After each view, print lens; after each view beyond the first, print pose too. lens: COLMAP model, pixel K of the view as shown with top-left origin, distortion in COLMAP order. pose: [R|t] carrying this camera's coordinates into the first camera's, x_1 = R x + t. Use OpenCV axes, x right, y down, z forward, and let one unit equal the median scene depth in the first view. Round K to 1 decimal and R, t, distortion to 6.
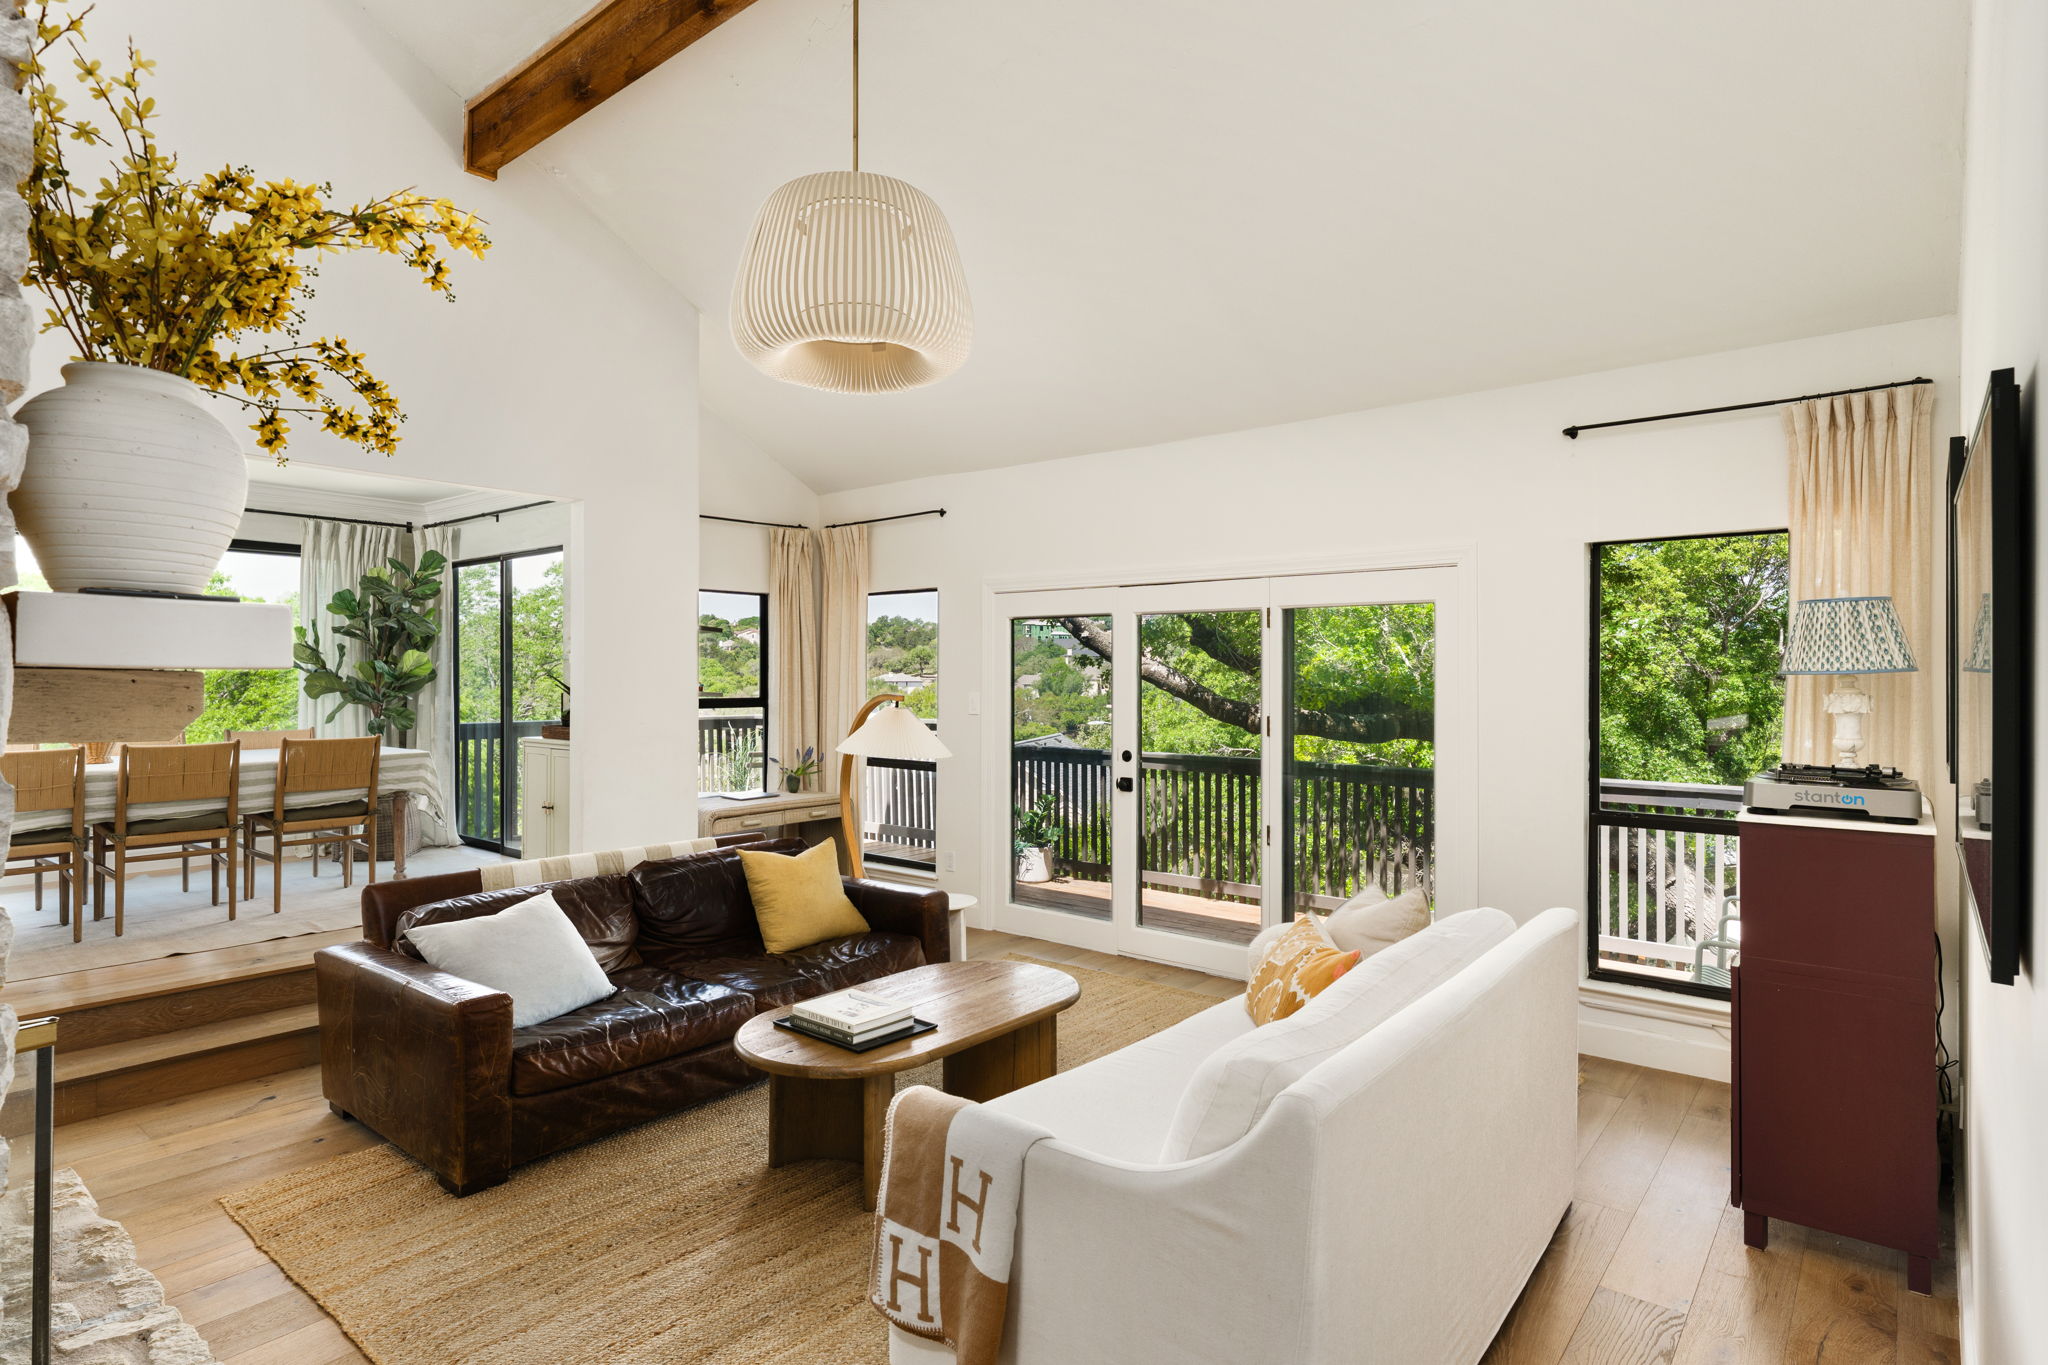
lens RADIAL K [[1092.0, 0, 1014.0], [0, 1092.0, 675.5], [0, 0, 1]] dist [-0.000497, 0.000564]
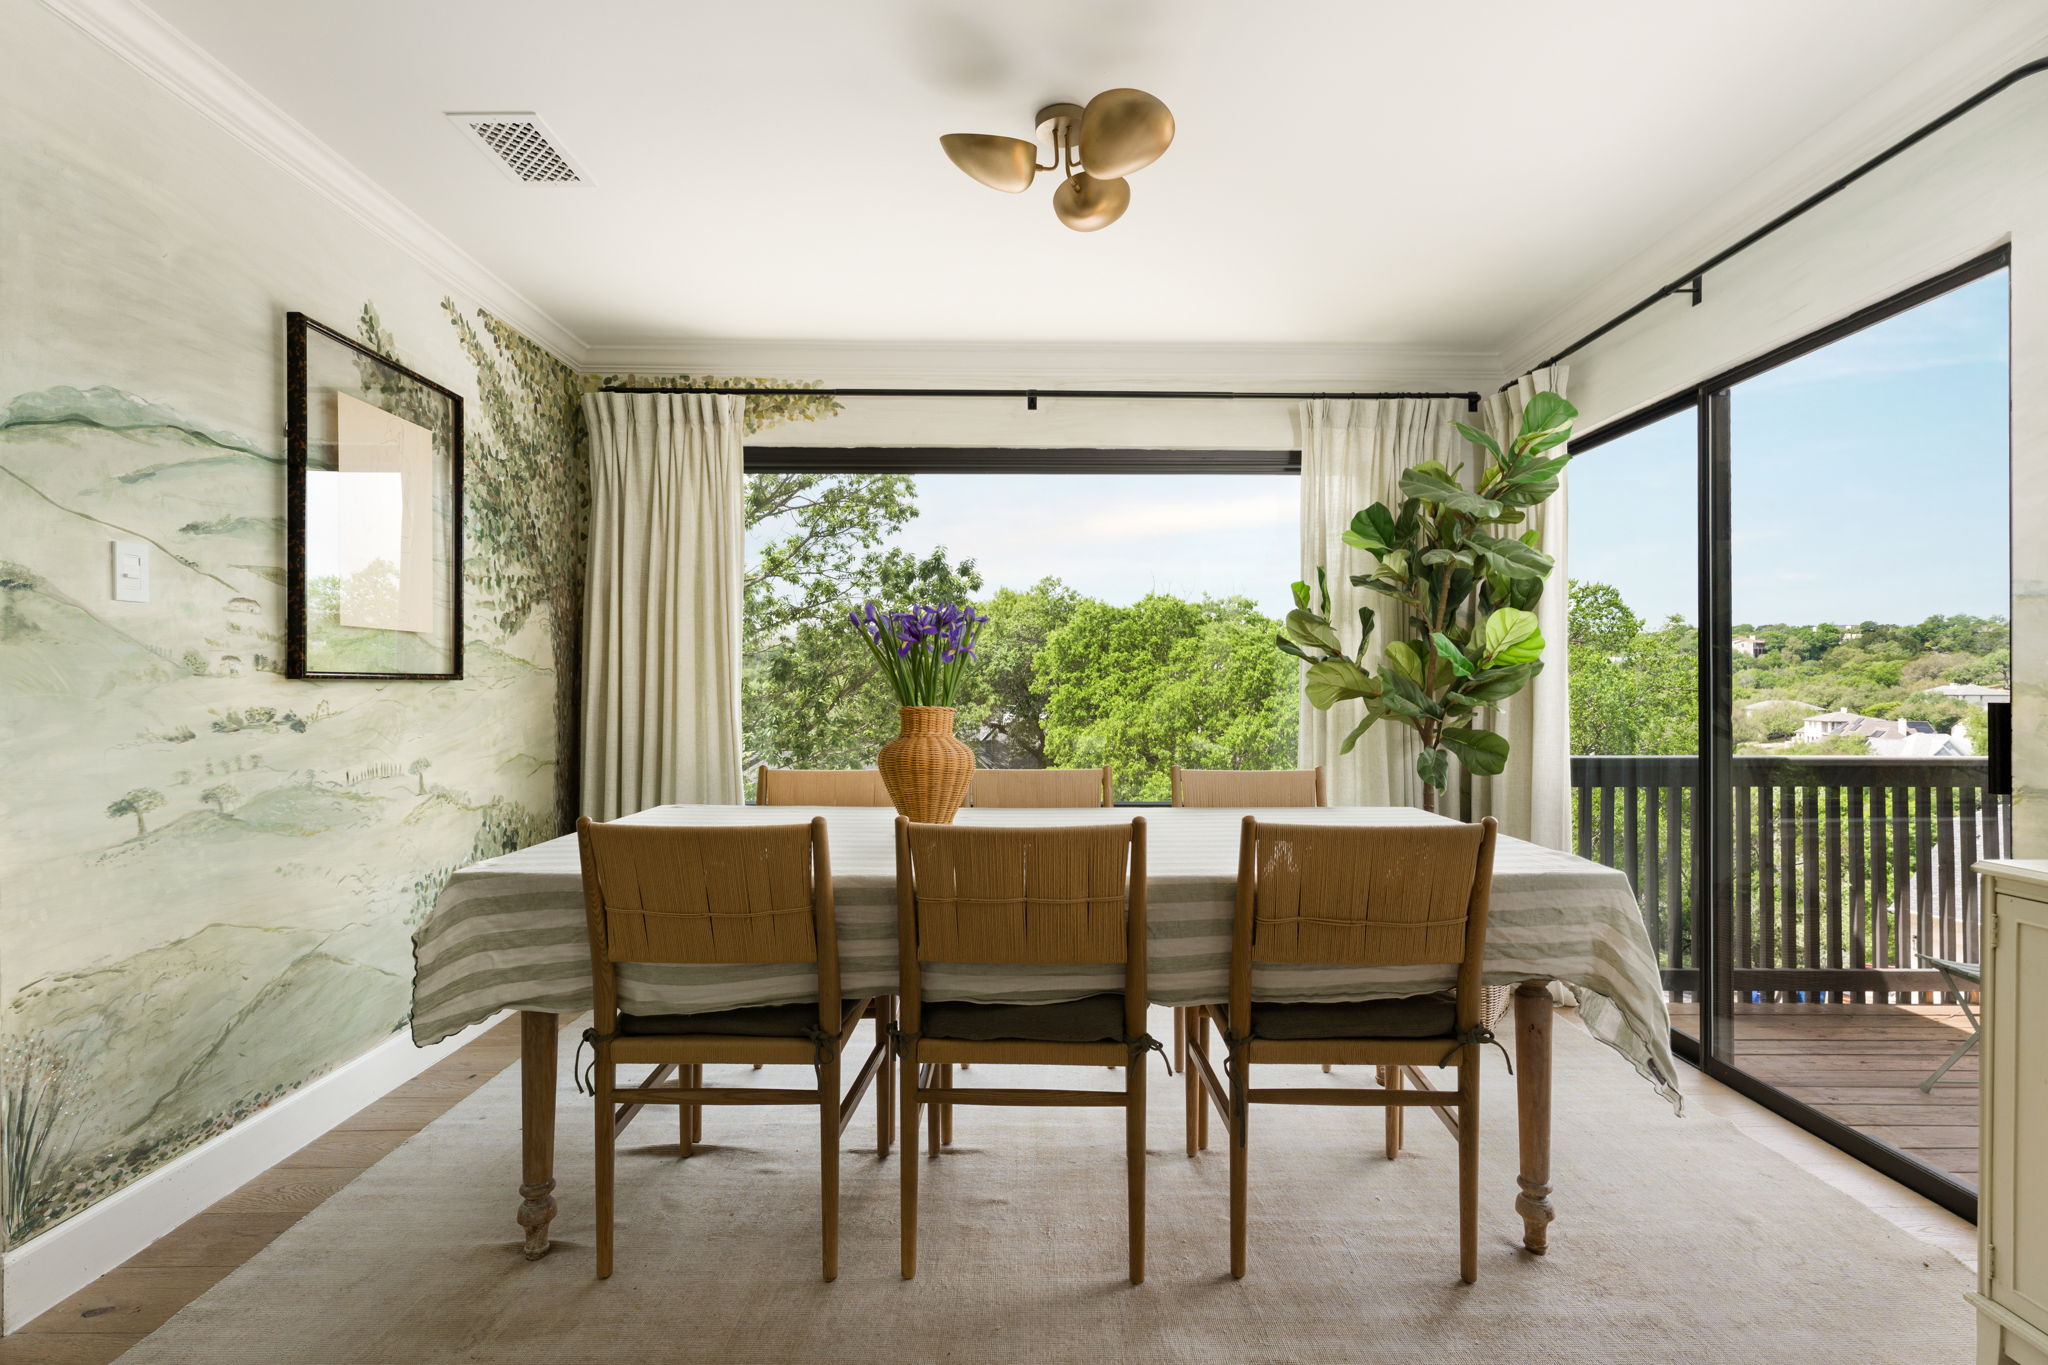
lens RADIAL K [[949.4, 0, 1006.5], [0, 949.4, 695.8], [0, 0, 1]] dist [0.002250, 0.000124]
pose [[0.630999, 0.003882, -0.775774, -0.368409], [0.001815, 0.999977, 0.006480, 0.011618], [0.775782, -0.005497, 0.630977, 0.572438]]
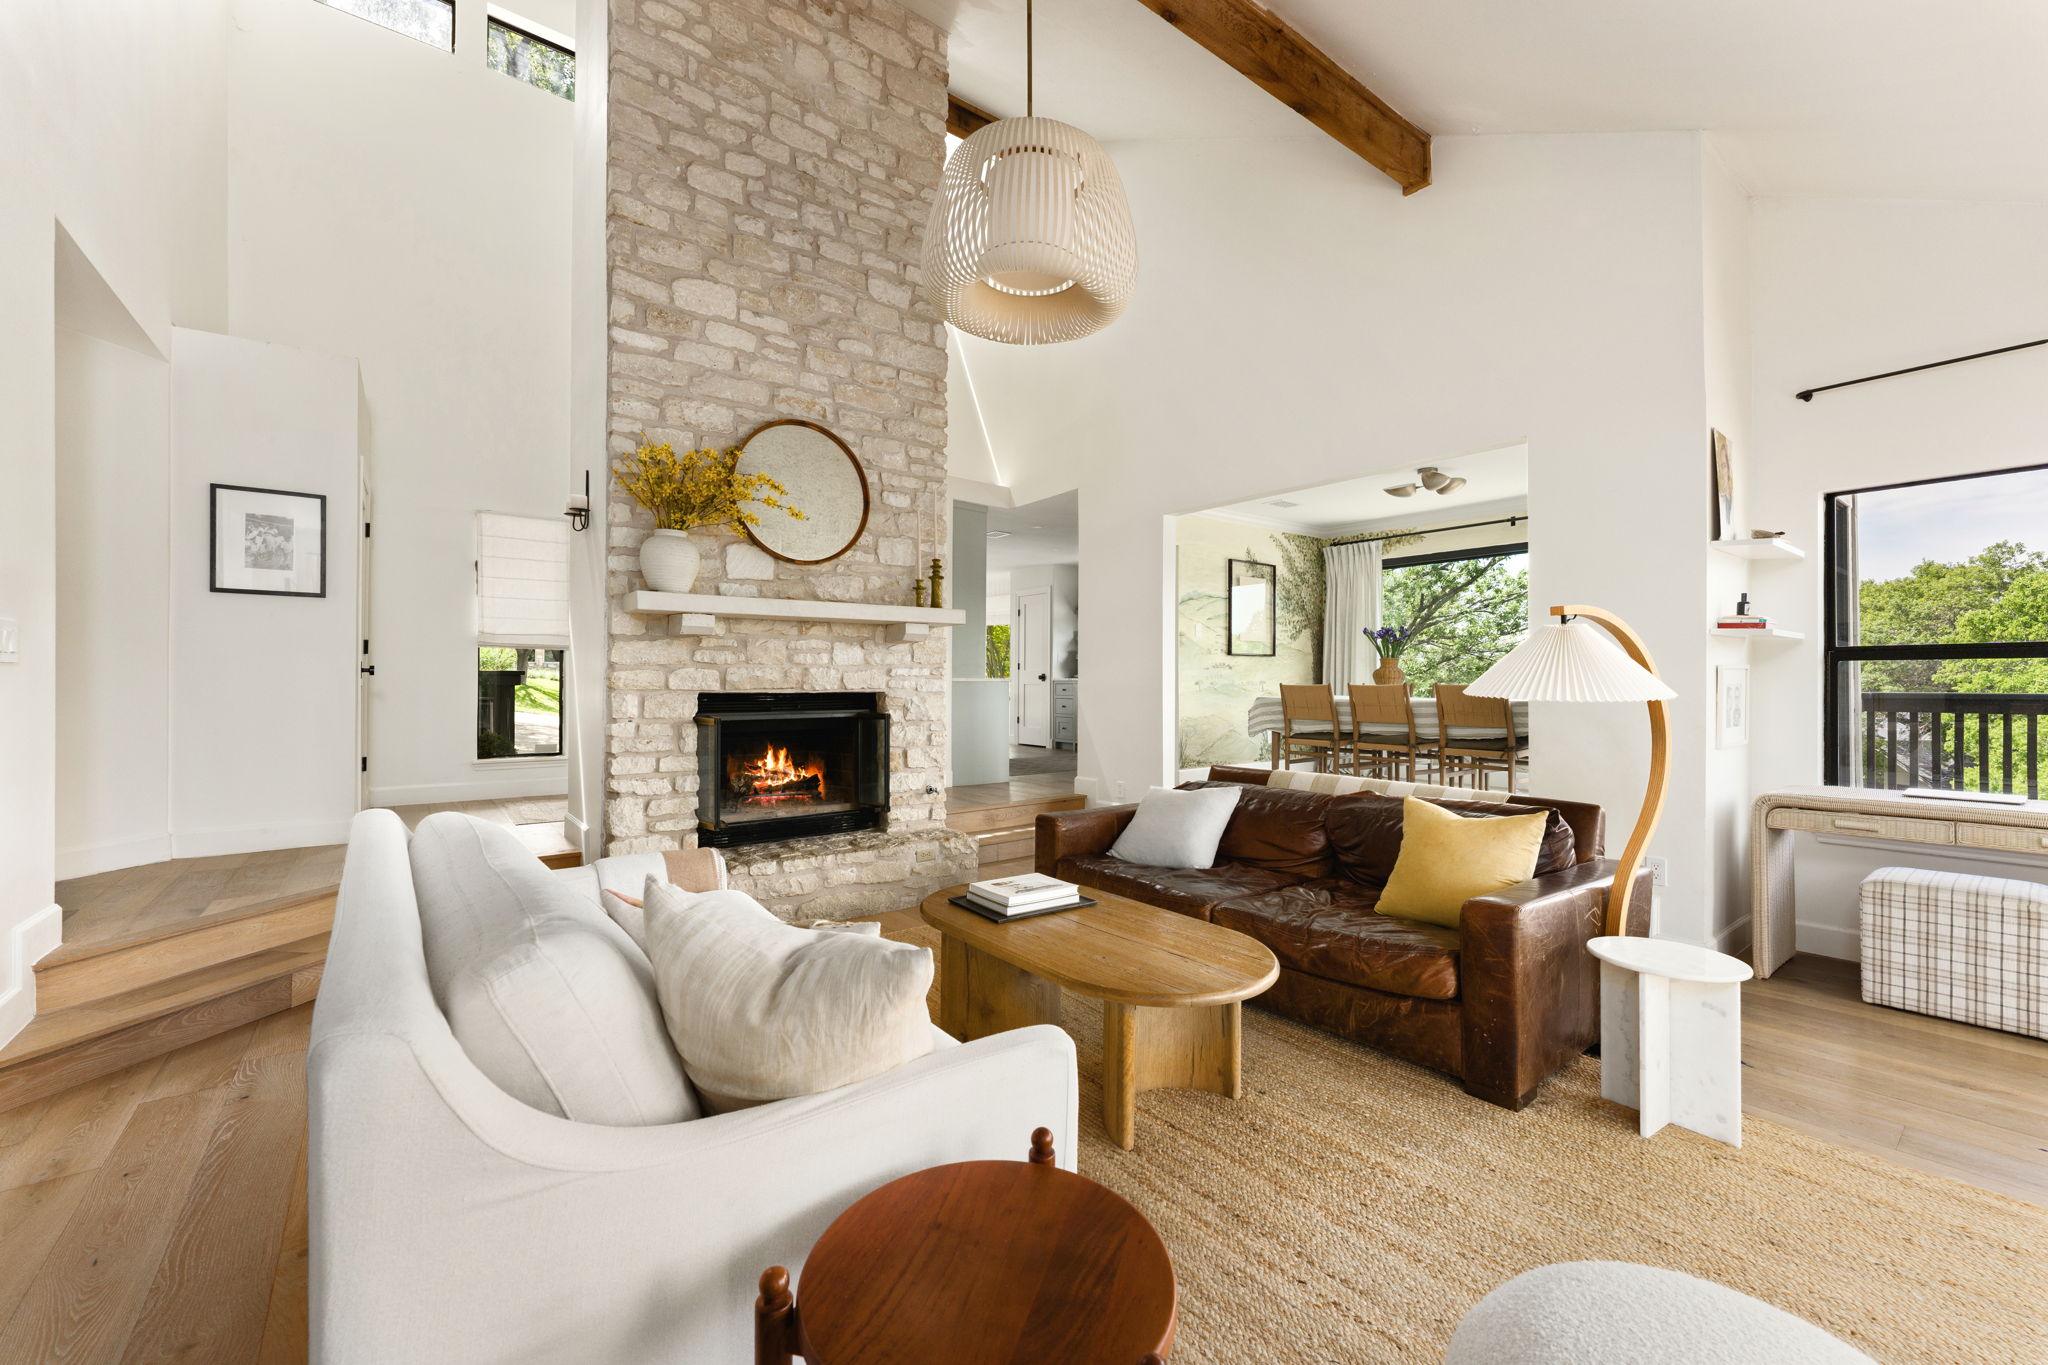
lens RADIAL K [[826.2, 0, 1024.0], [0, 826.2, 682.5], [0, 0, 1]] dist [0.000036, -0.000044]
pose [[-0.226537, -0.004978, -0.973990, 0.322516], [-0.002158, 0.999987, -0.004609, 0.048093], [0.974000, 0.001057, -0.226545, 0.572245]]
